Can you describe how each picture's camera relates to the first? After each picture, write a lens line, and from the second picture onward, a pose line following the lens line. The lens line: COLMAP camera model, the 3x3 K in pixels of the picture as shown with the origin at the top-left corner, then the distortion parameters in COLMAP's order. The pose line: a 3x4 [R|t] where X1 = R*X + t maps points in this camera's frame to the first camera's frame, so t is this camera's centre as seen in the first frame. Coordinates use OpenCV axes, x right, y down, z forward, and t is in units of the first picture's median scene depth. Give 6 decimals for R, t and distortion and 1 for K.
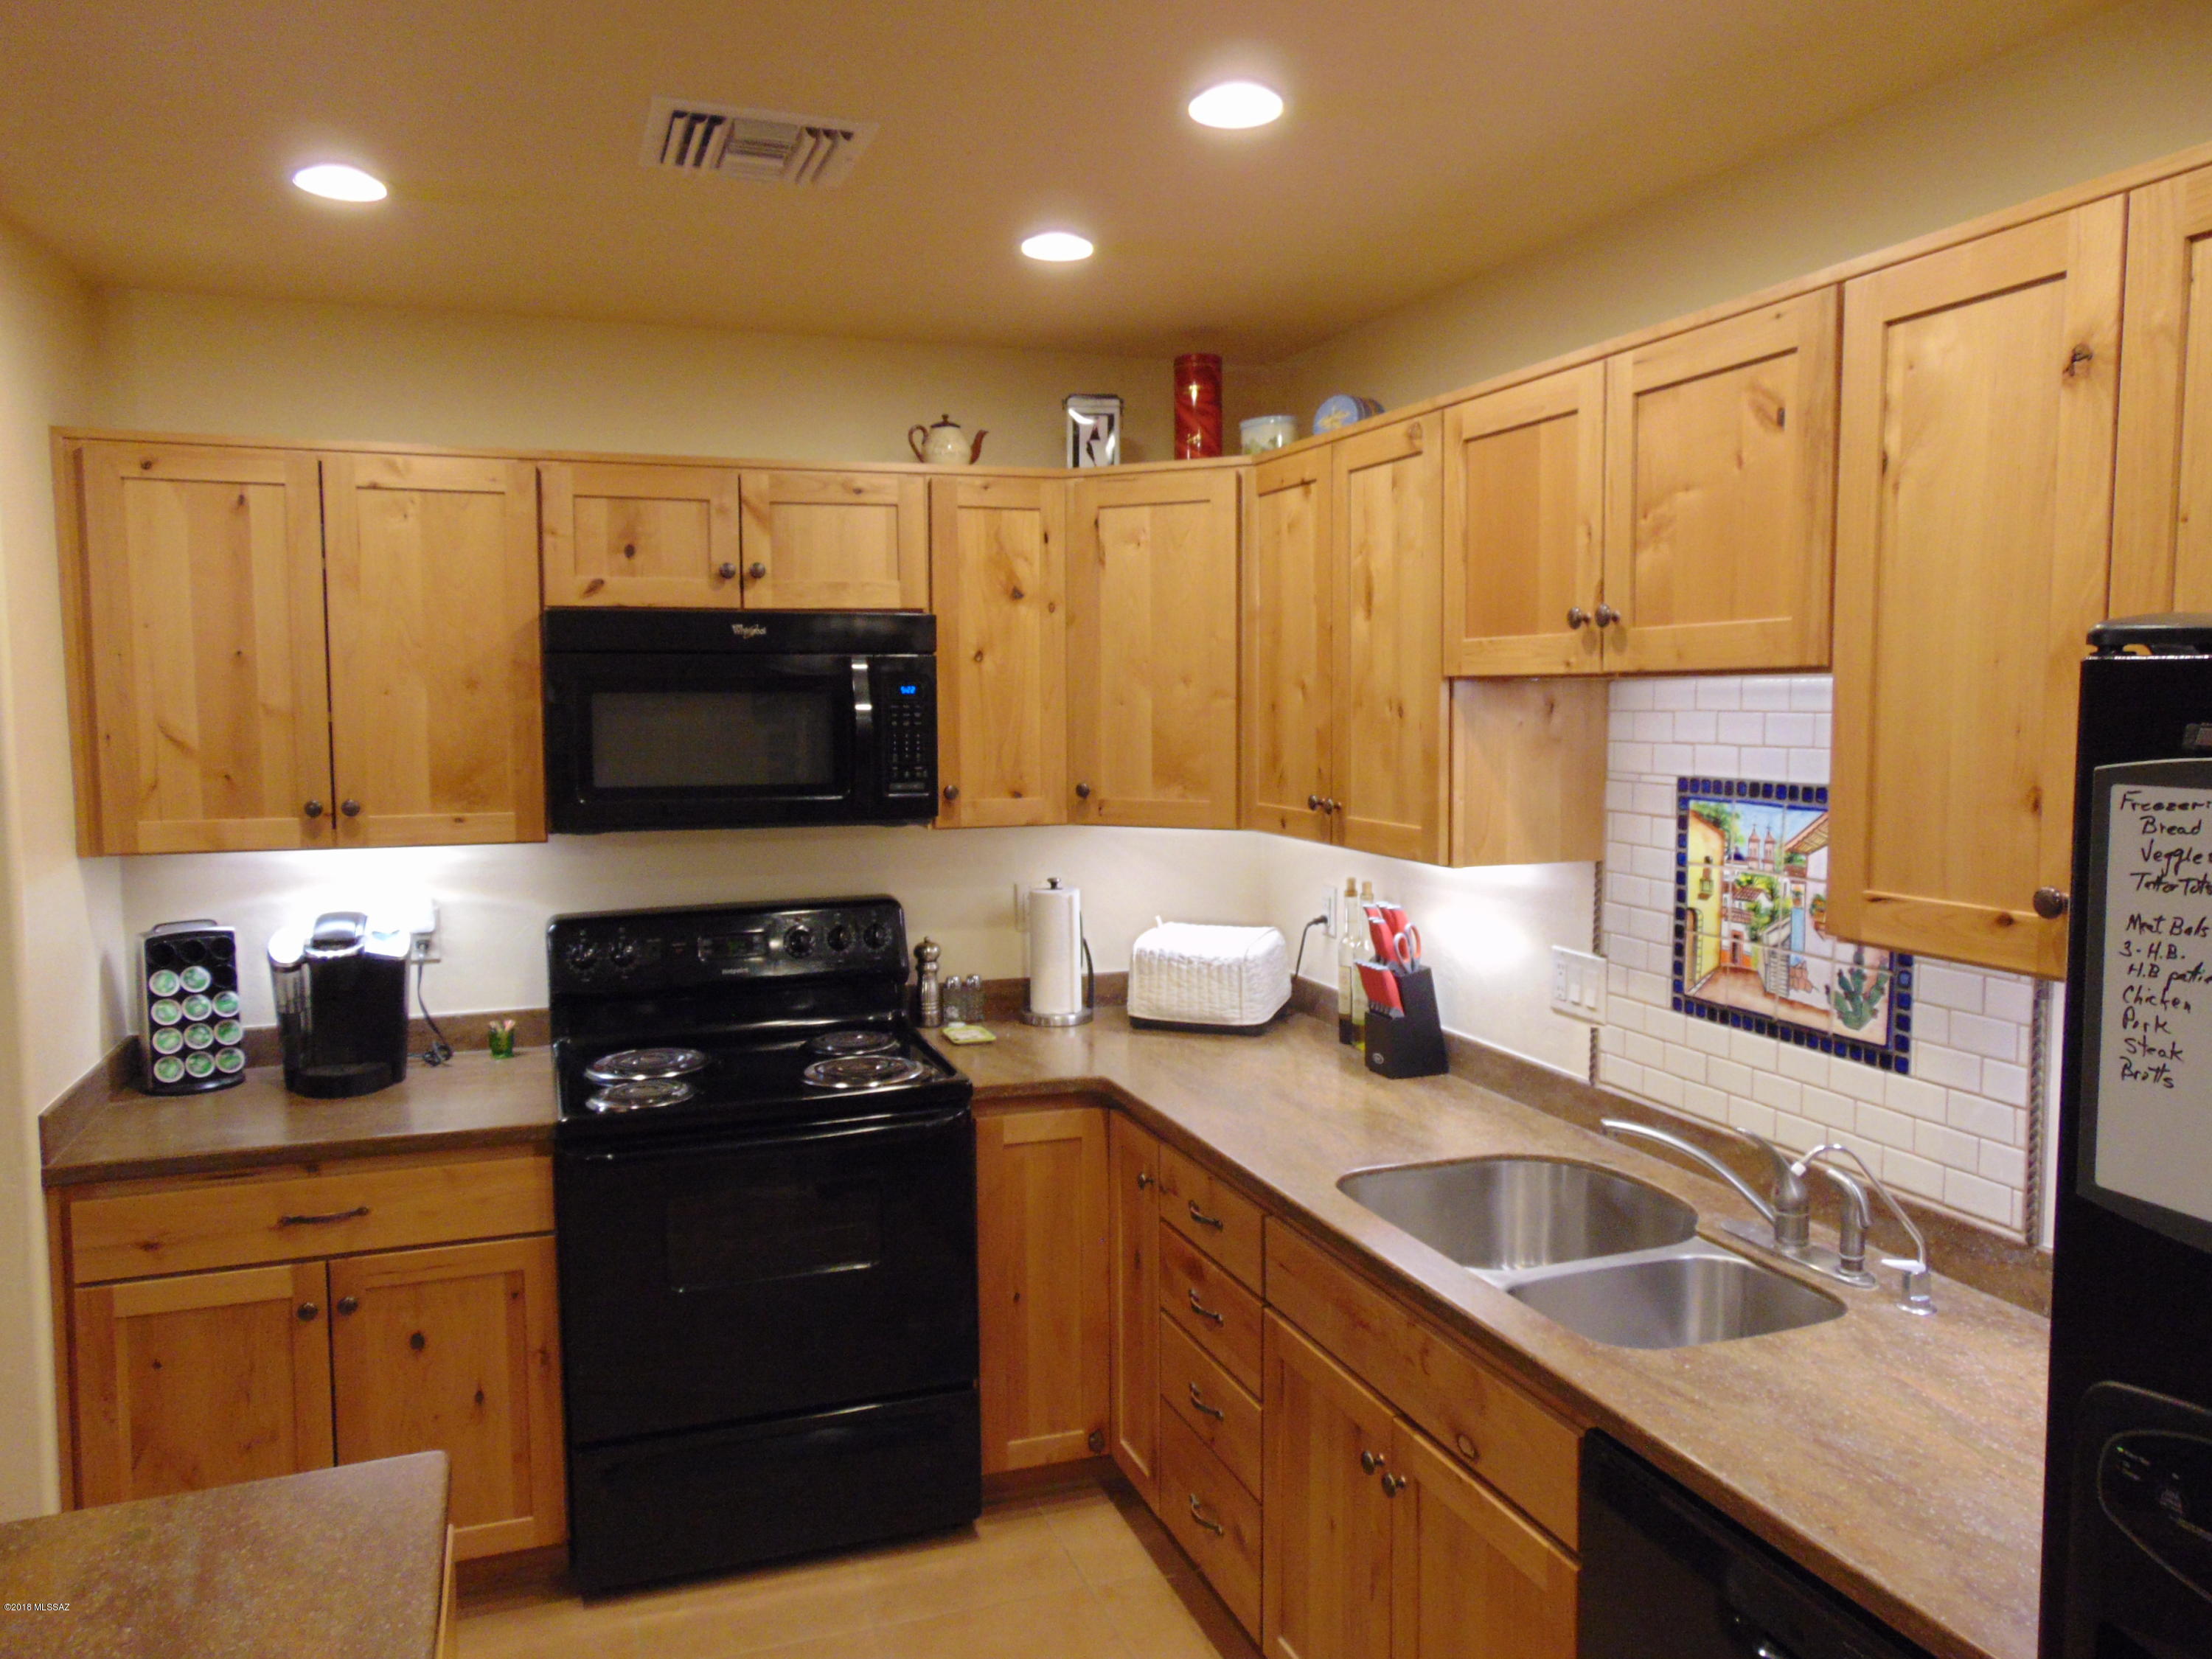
lens RADIAL K [[1653.2, 0, 1107.3], [0, 1653.2, 824.9], [0, 0, 1]] dist [-0.040842, 0.079708]
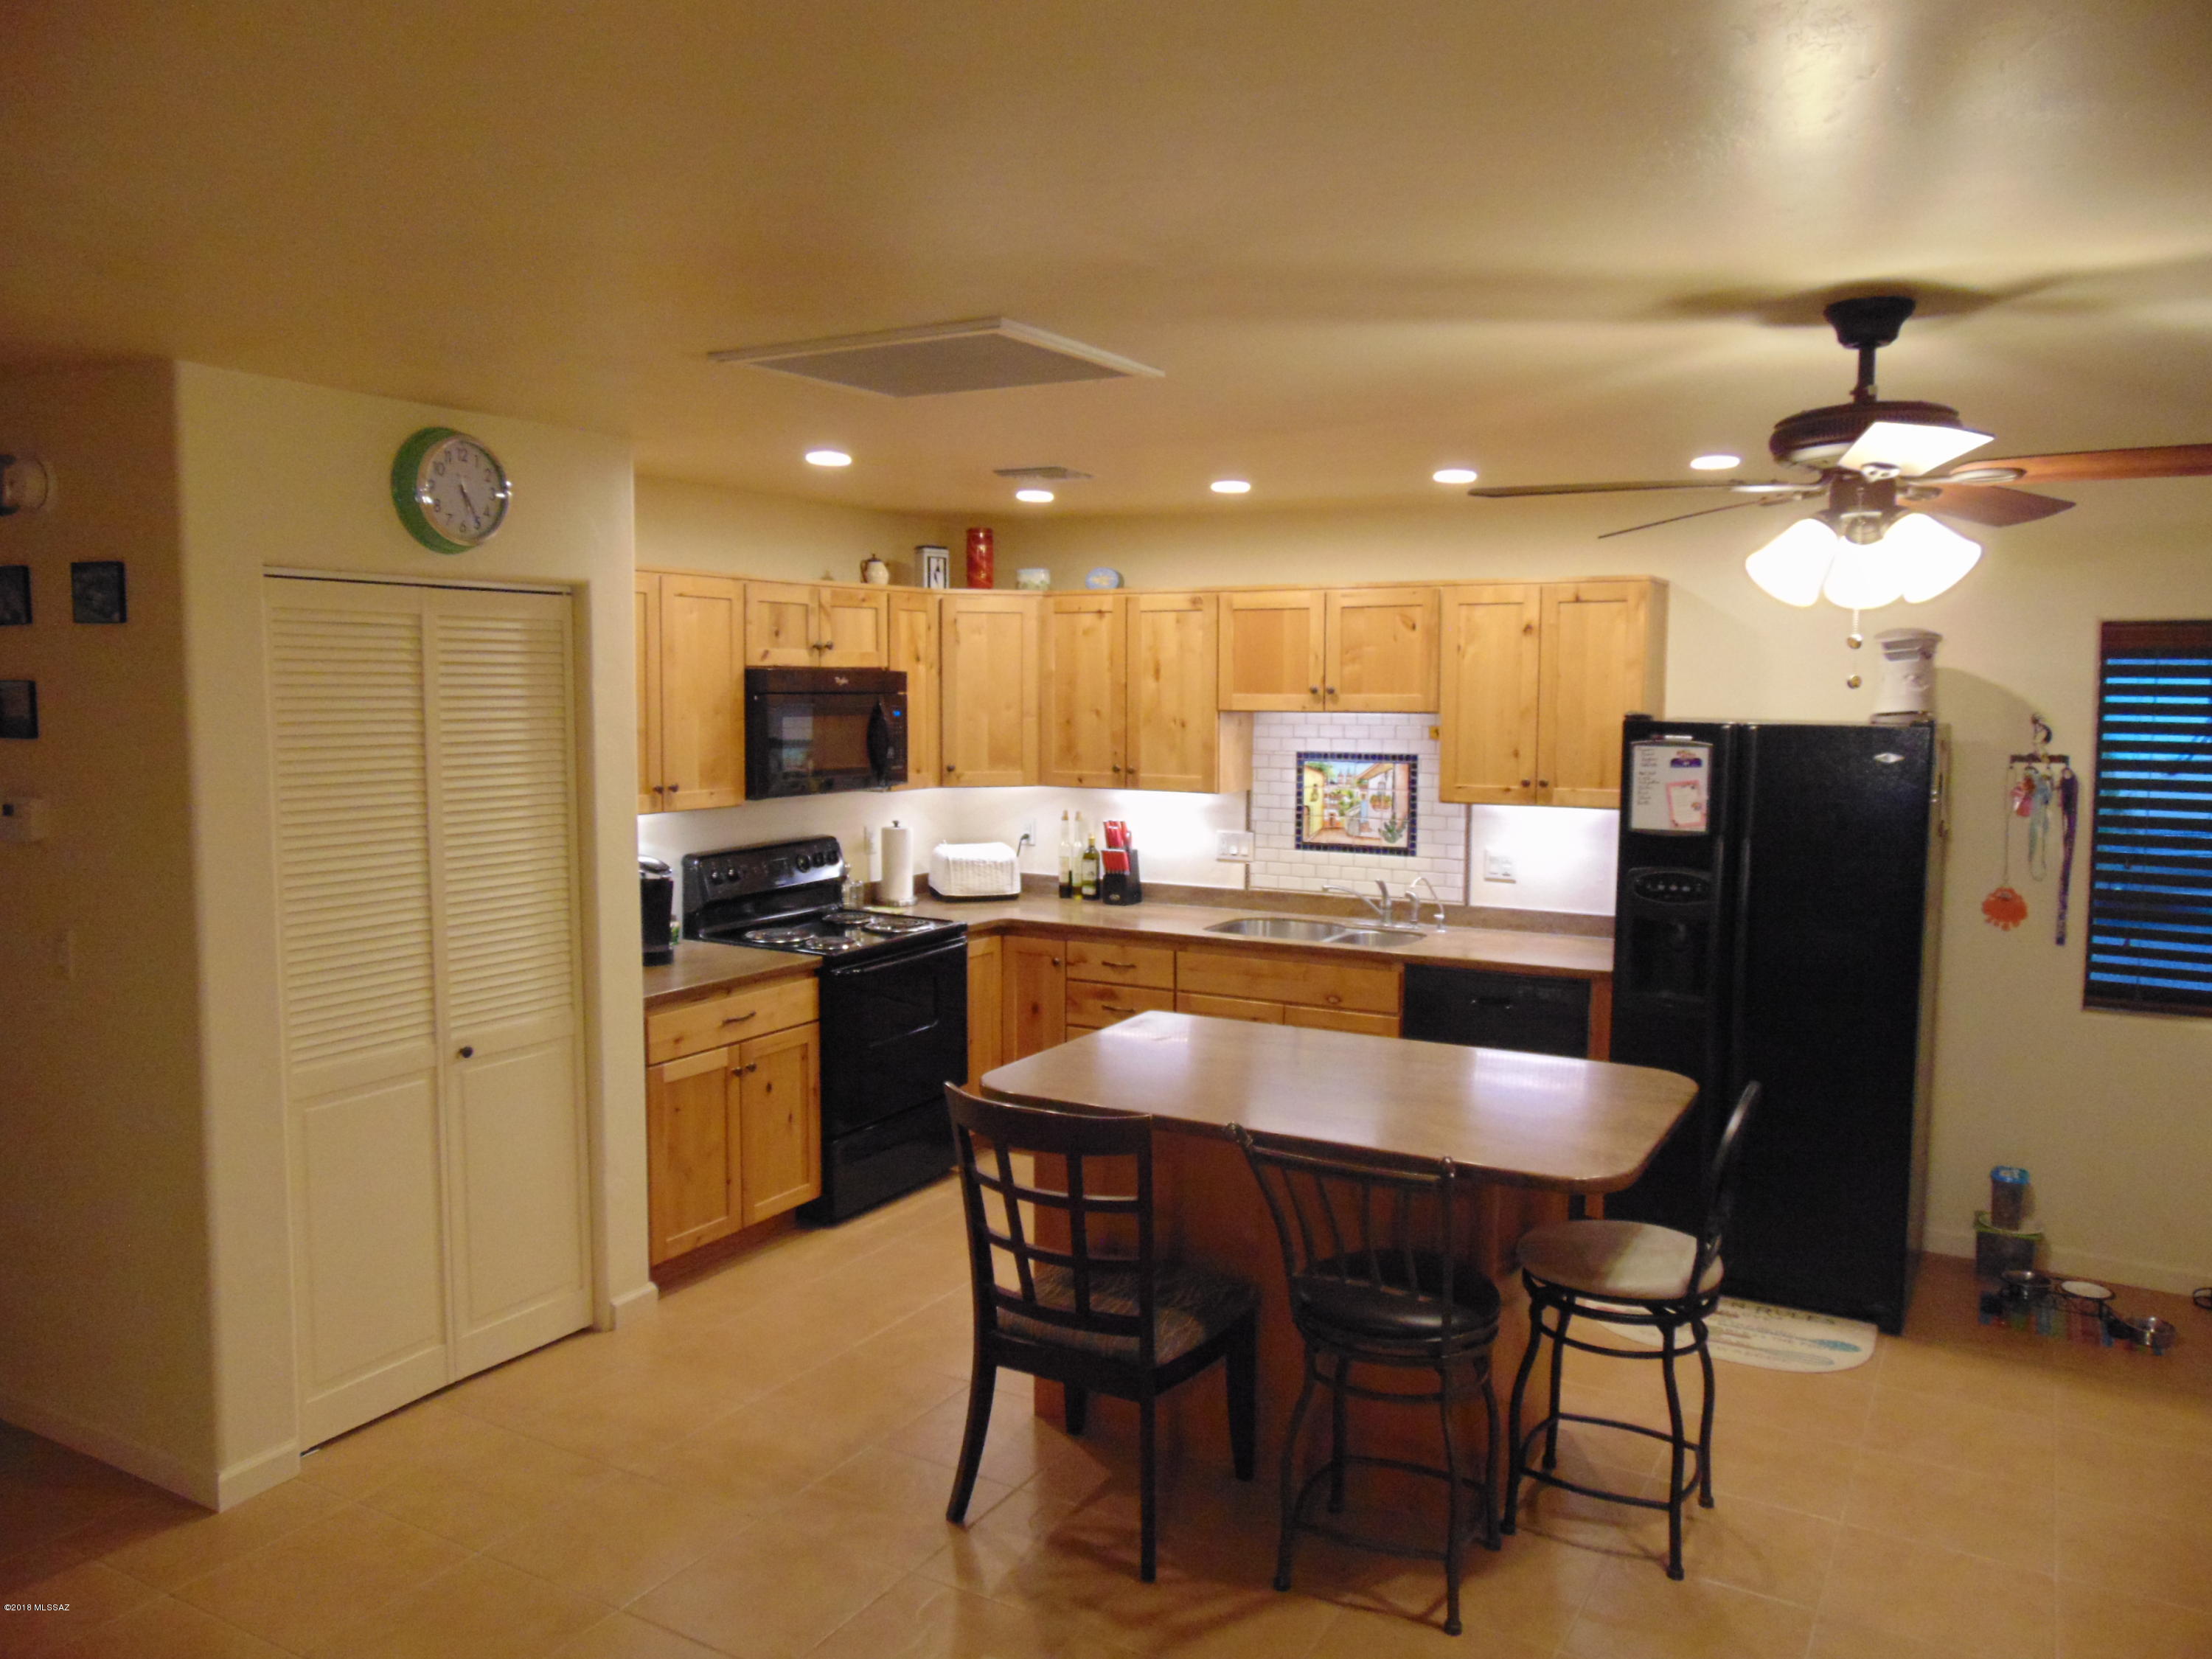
lens RADIAL K [[1653.2, 0, 1105.5], [0, 1653.2, 828.1], [0, 0, 1]] dist [-0.040842, 0.079708]
pose [[0.757989, -0.049410, 0.650393, -1.346361], [0.044648, 0.998718, 0.023838, 0.011594], [-0.650737, 0.010970, 0.759224, -0.606249]]
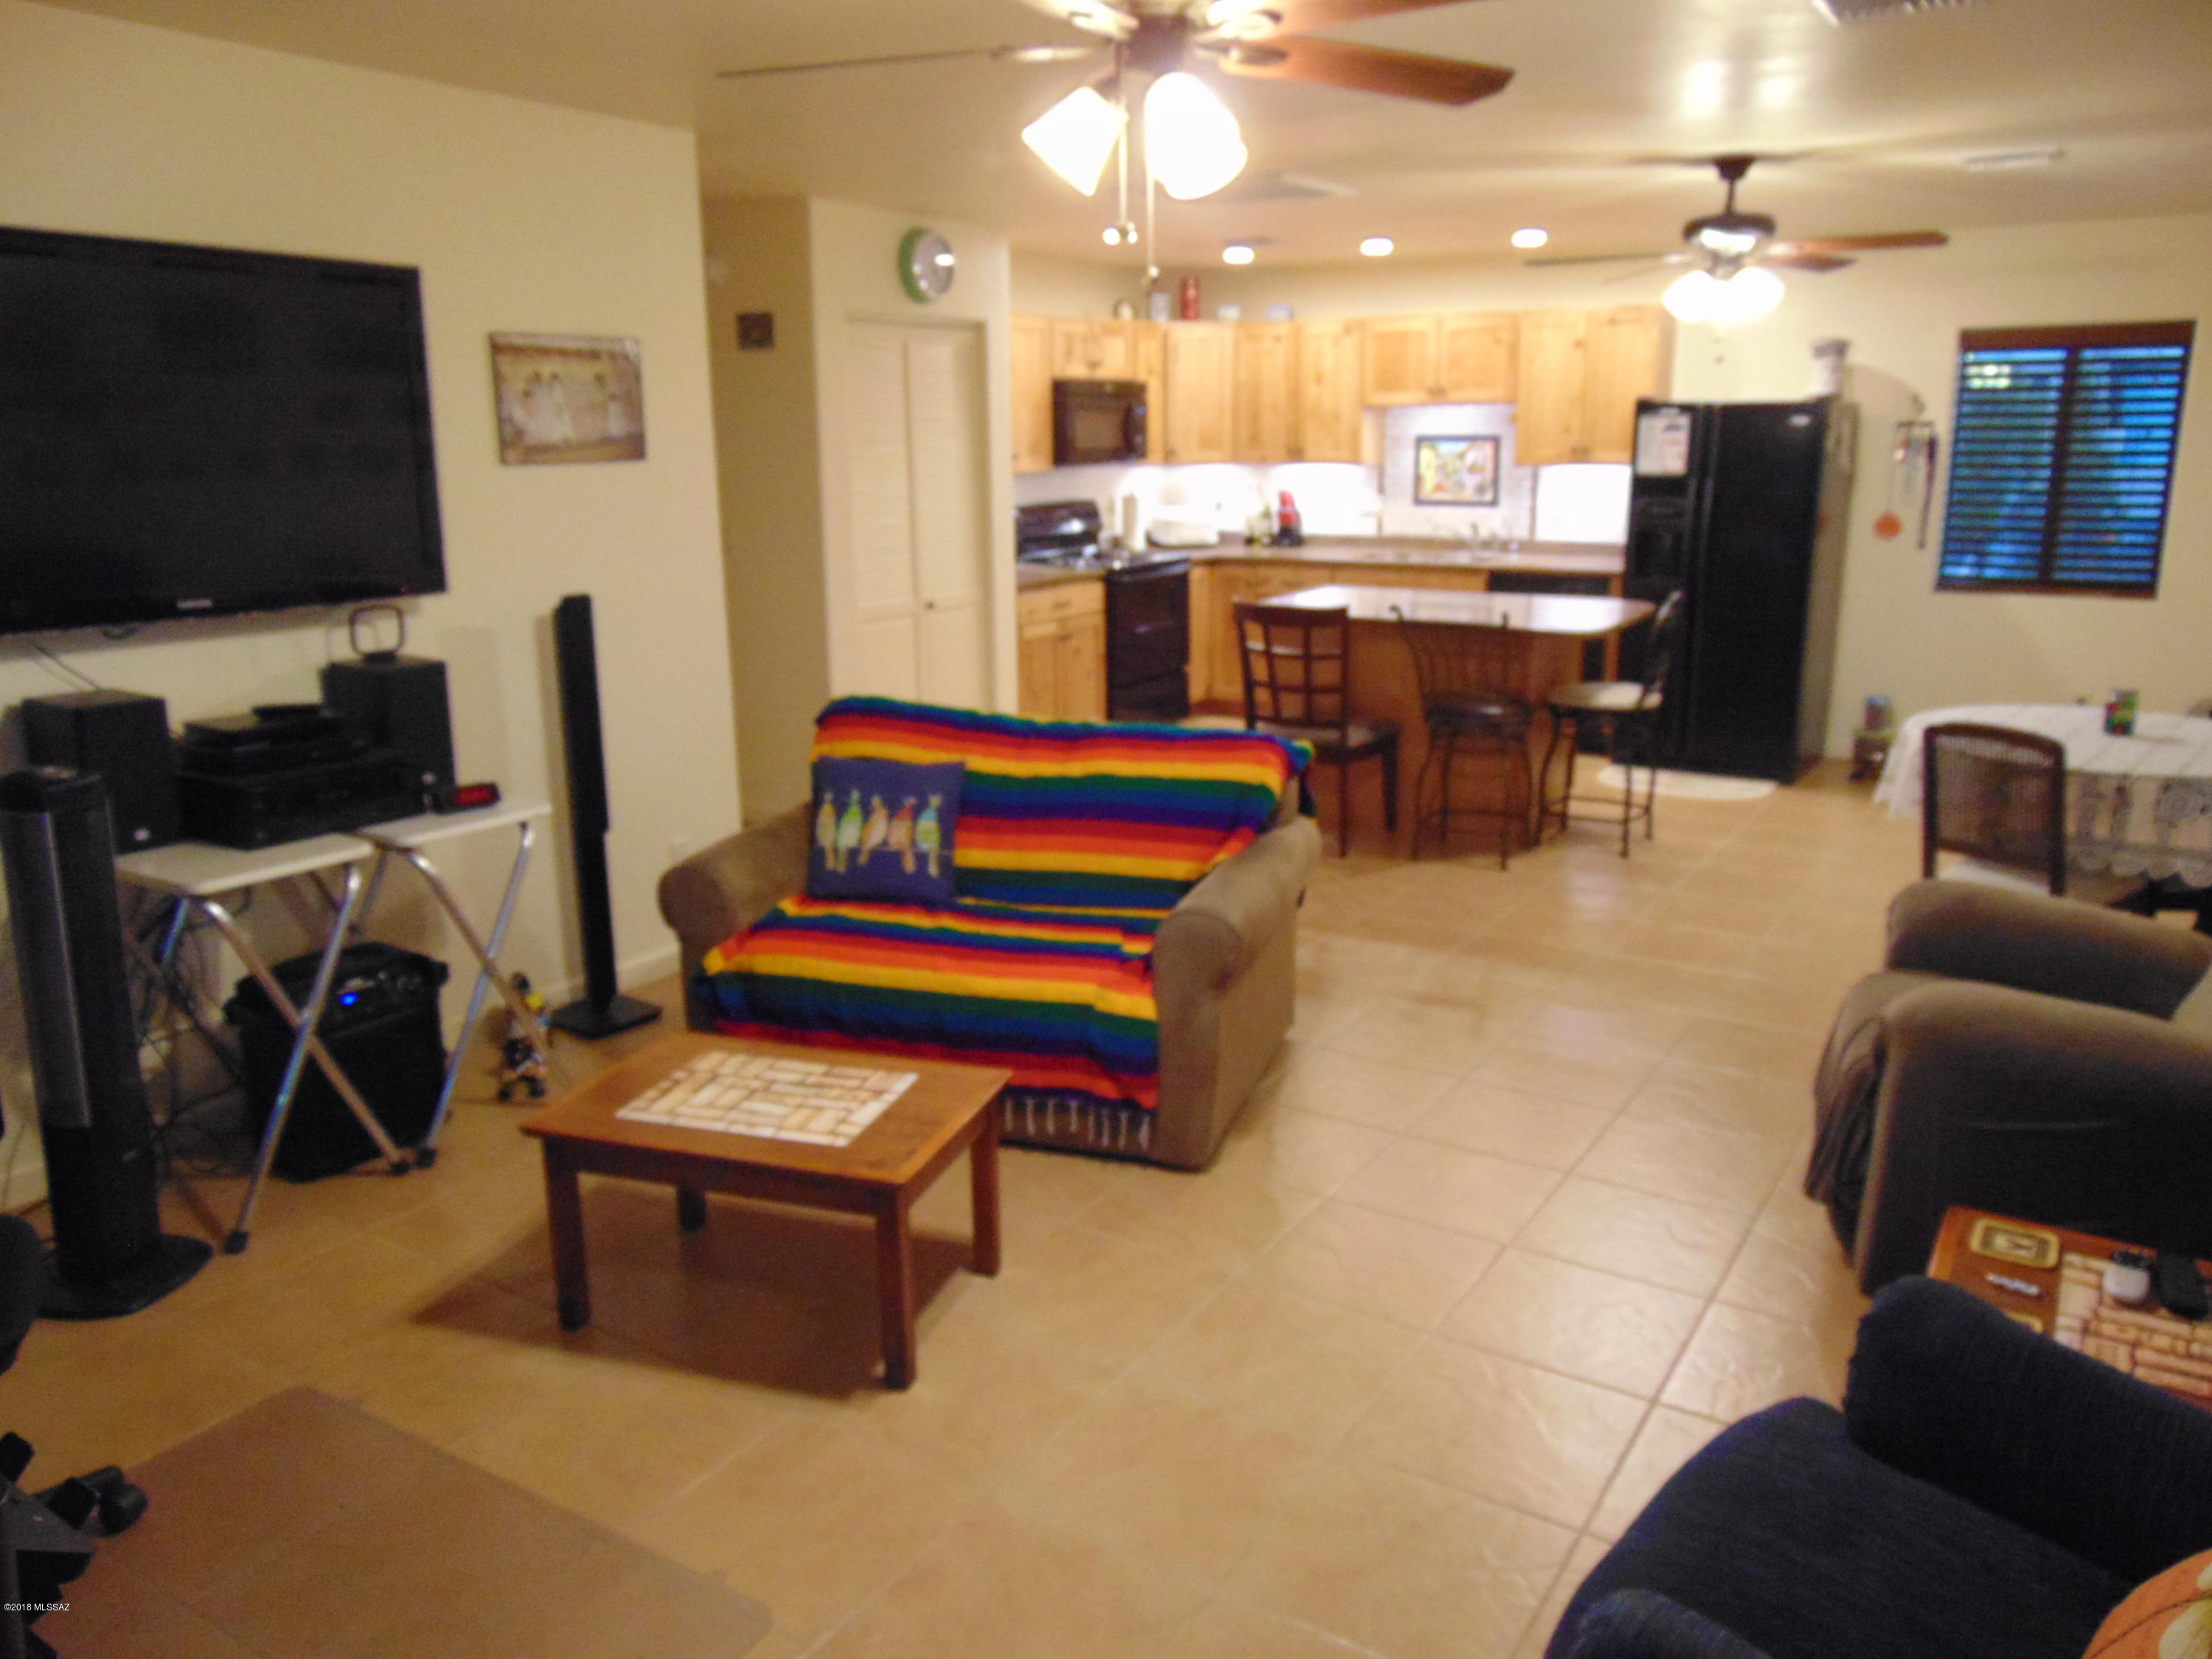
lens RADIAL K [[1653.2, 0, 1101.8], [0, 1653.2, 830.9], [0, 0, 1]] dist [-0.040842, 0.079708]
pose [[0.791042, -0.149834, 0.593129, -2.186615], [0.056869, 0.983355, 0.172566, 0.141101], [-0.609113, -0.102777, 0.786396, -1.301845]]
